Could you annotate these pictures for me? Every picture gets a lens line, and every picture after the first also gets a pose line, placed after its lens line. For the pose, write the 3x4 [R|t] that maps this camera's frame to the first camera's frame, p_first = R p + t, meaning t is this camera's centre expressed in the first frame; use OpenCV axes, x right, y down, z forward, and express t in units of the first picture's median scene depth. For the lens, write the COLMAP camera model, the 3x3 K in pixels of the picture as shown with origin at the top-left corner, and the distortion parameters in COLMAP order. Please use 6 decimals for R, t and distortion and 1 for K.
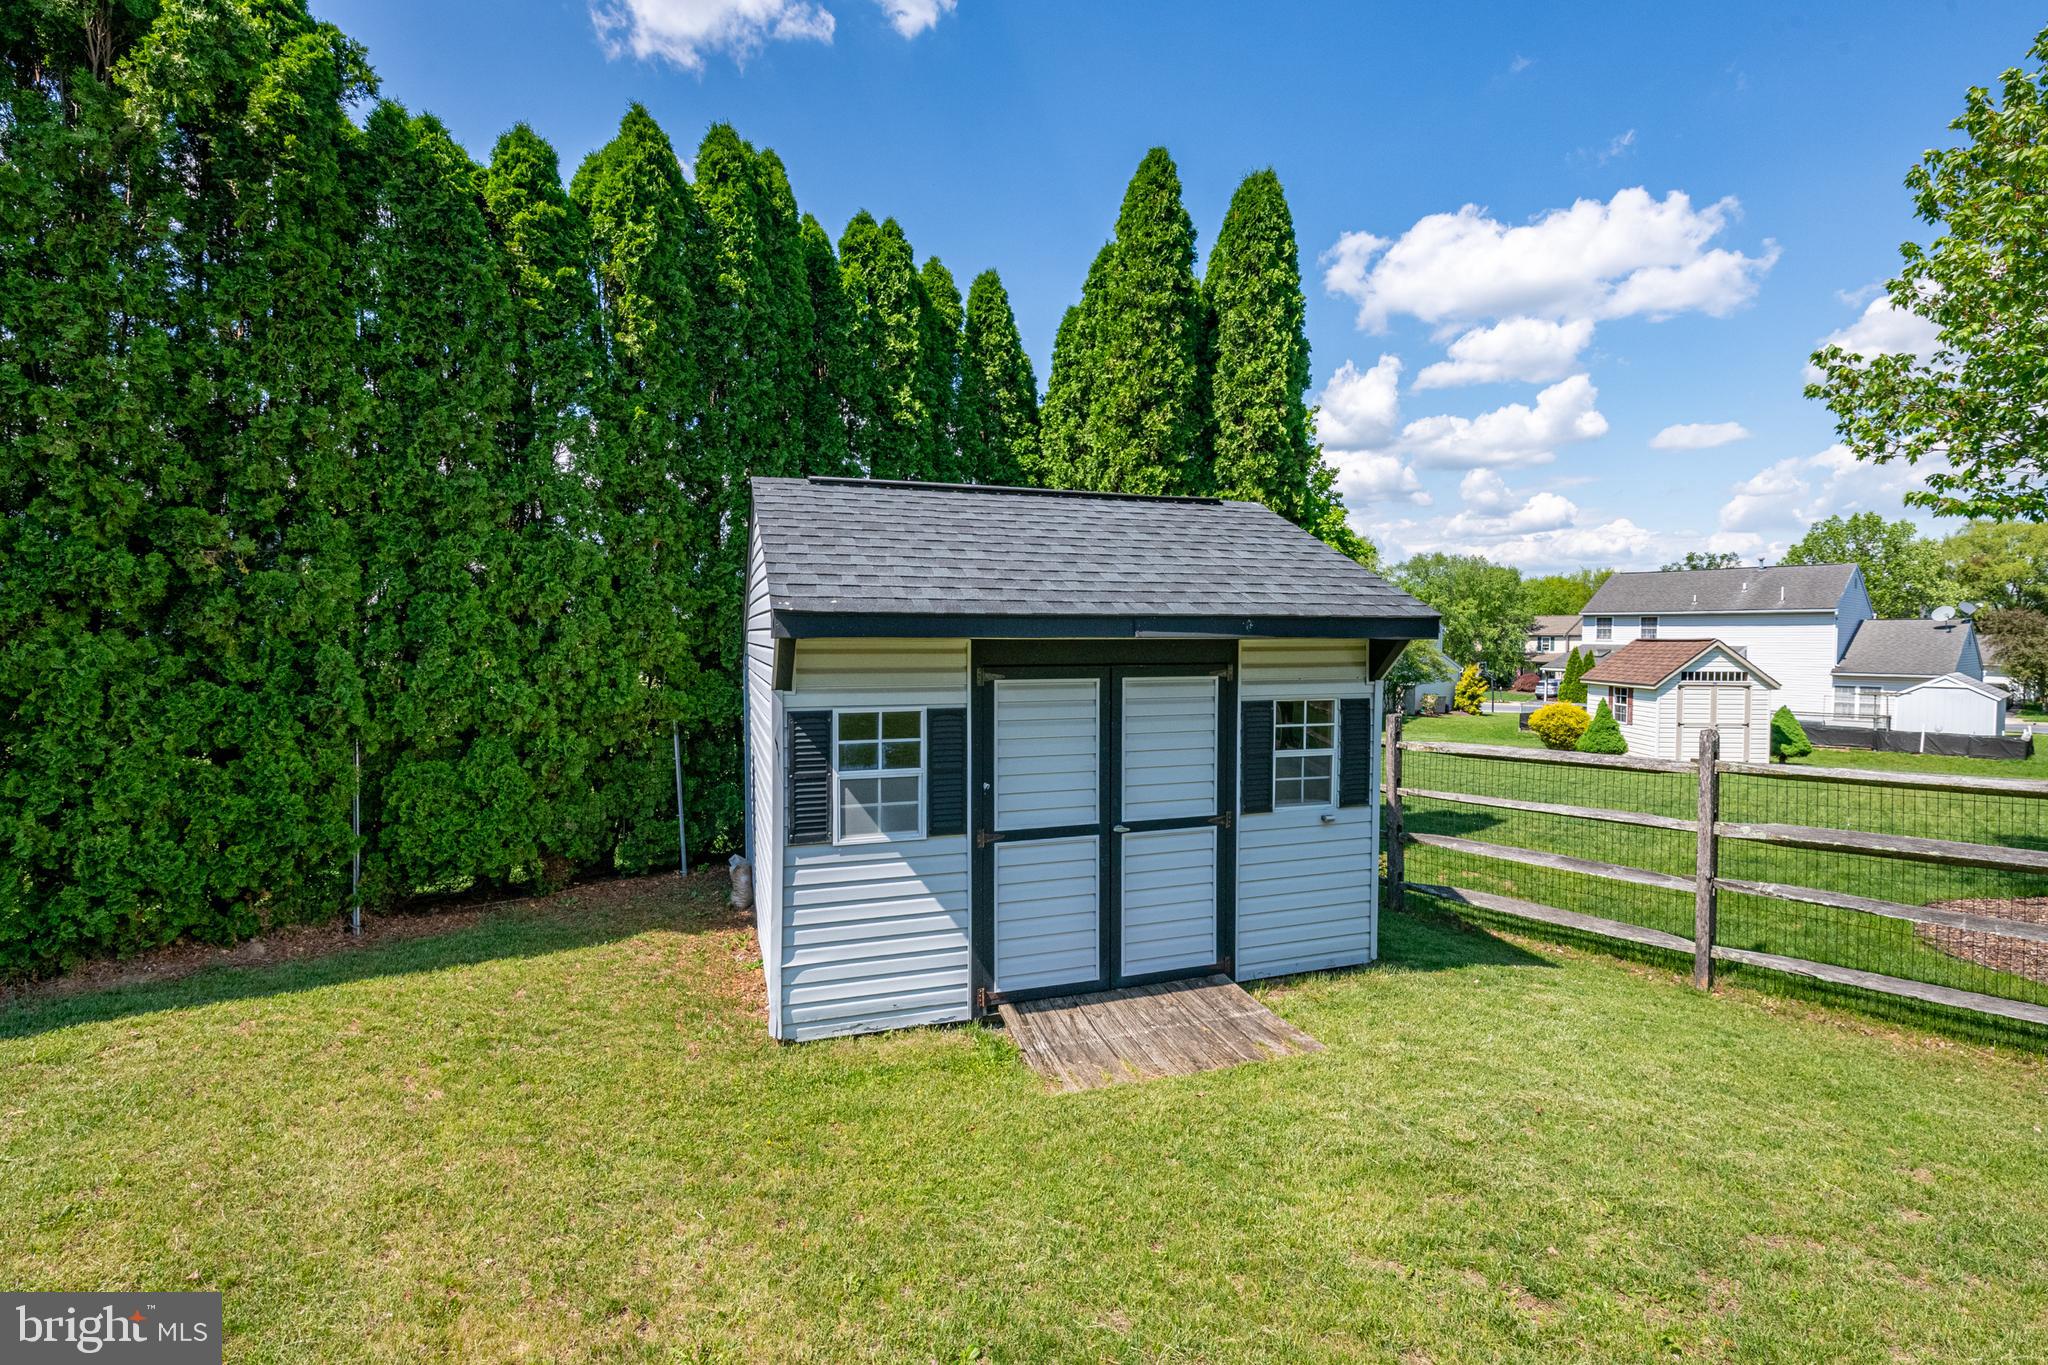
lens RADIAL K [[928.1, 0, 1024.0], [0, 928.1, 682.5], [0, 0, 1]] dist [-0.000551, -0.008038]
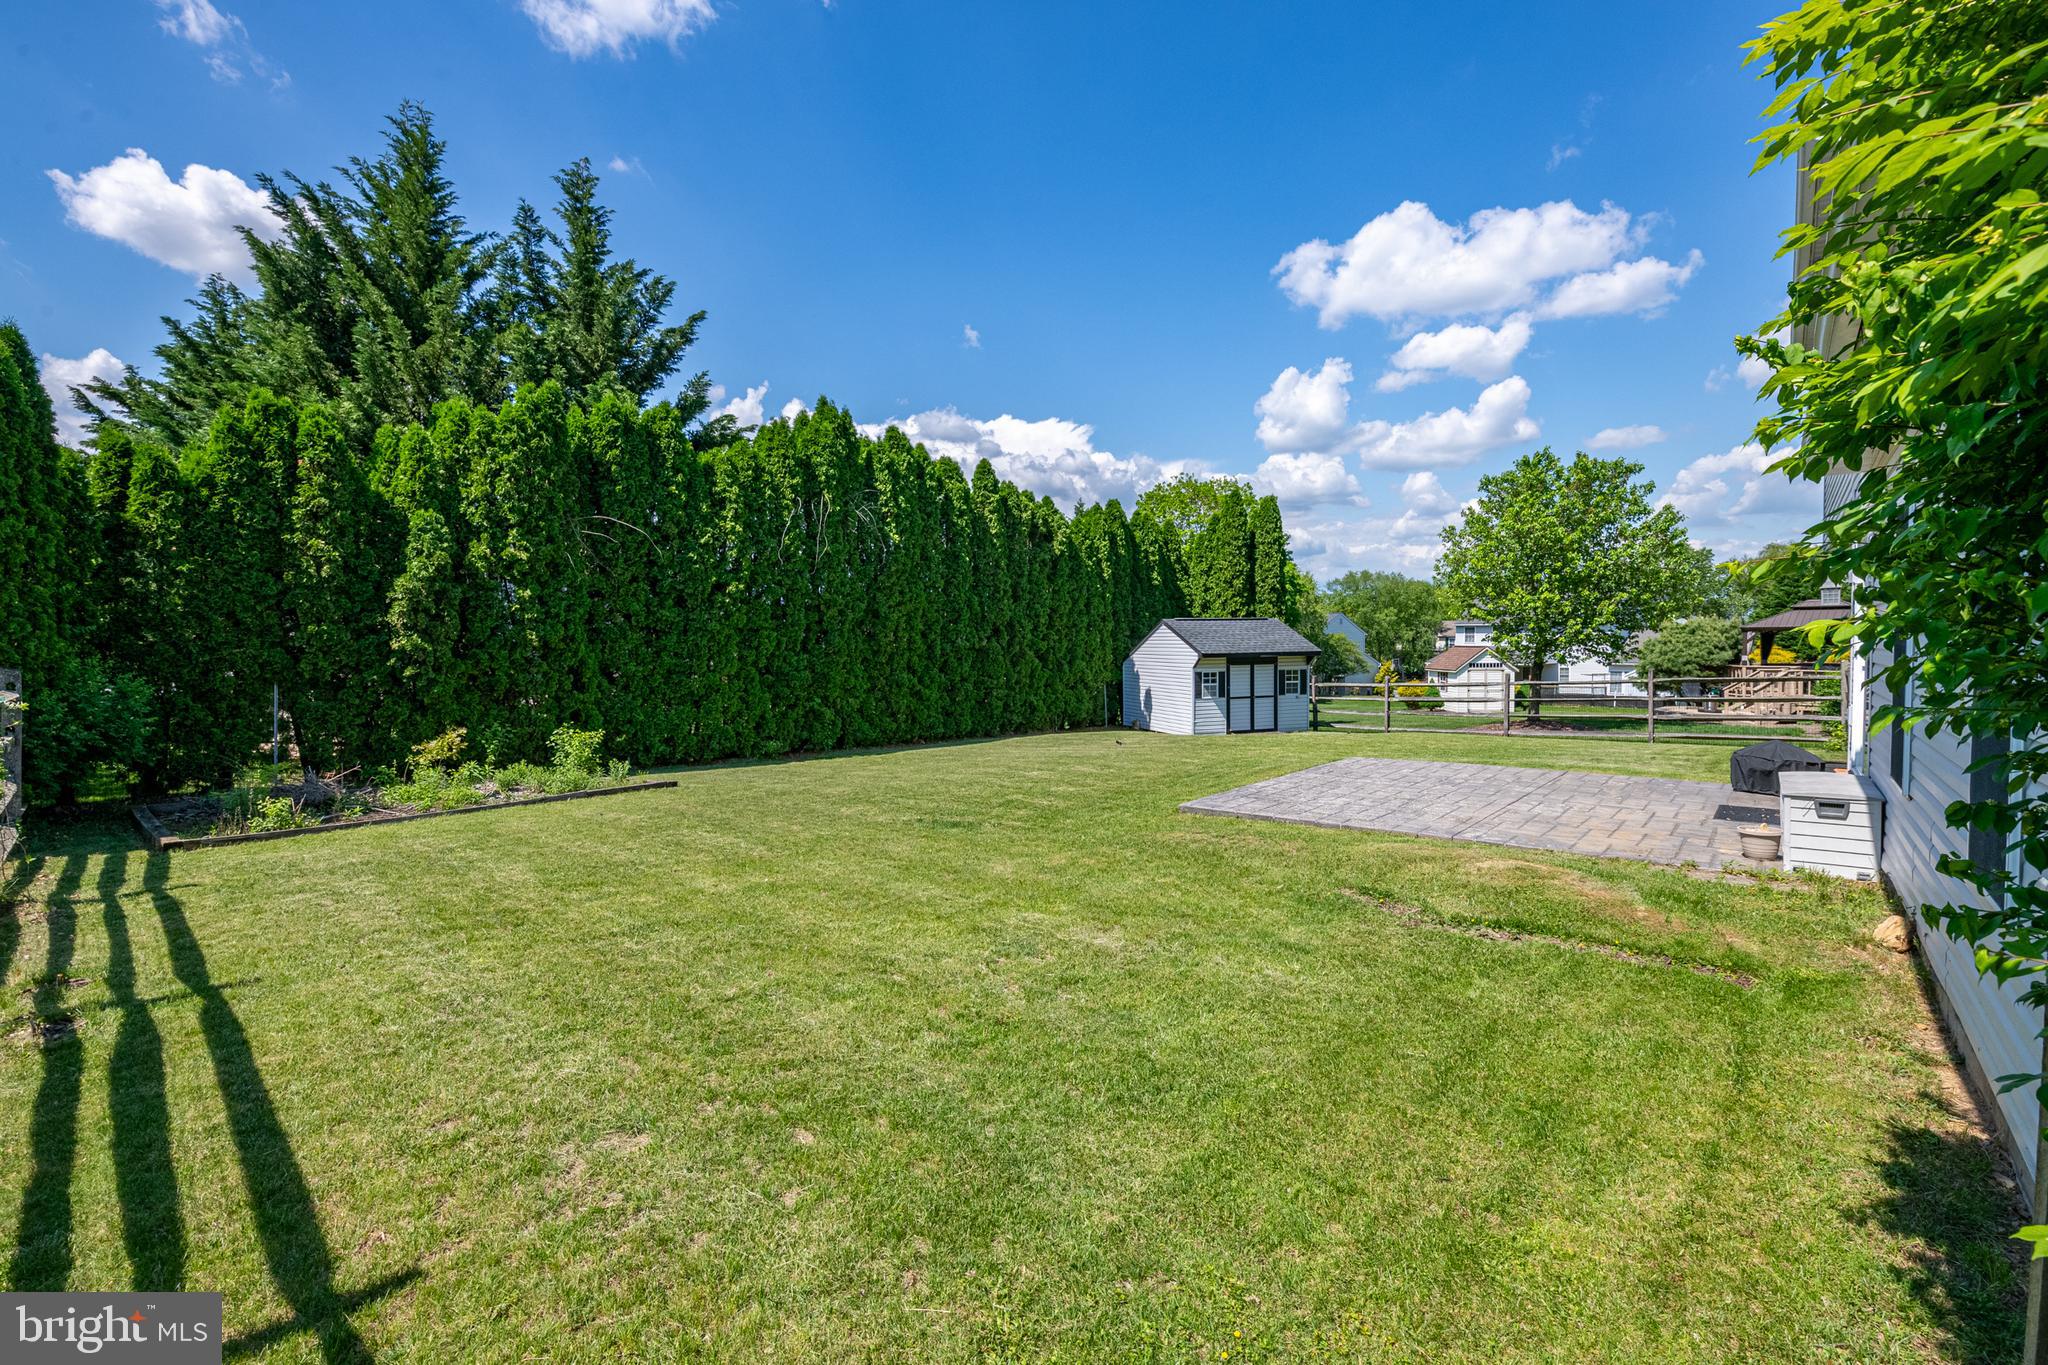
lens RADIAL K [[928.1, 0, 1024.0], [0, 928.1, 682.5], [0, 0, 1]] dist [-0.000551, -0.008038]
pose [[0.998512, -0.014361, 0.052601, -1.081183], [0.014454, 0.999895, -0.001395, 0.060349], [-0.052576, 0.002153, 0.998615, -3.003399]]
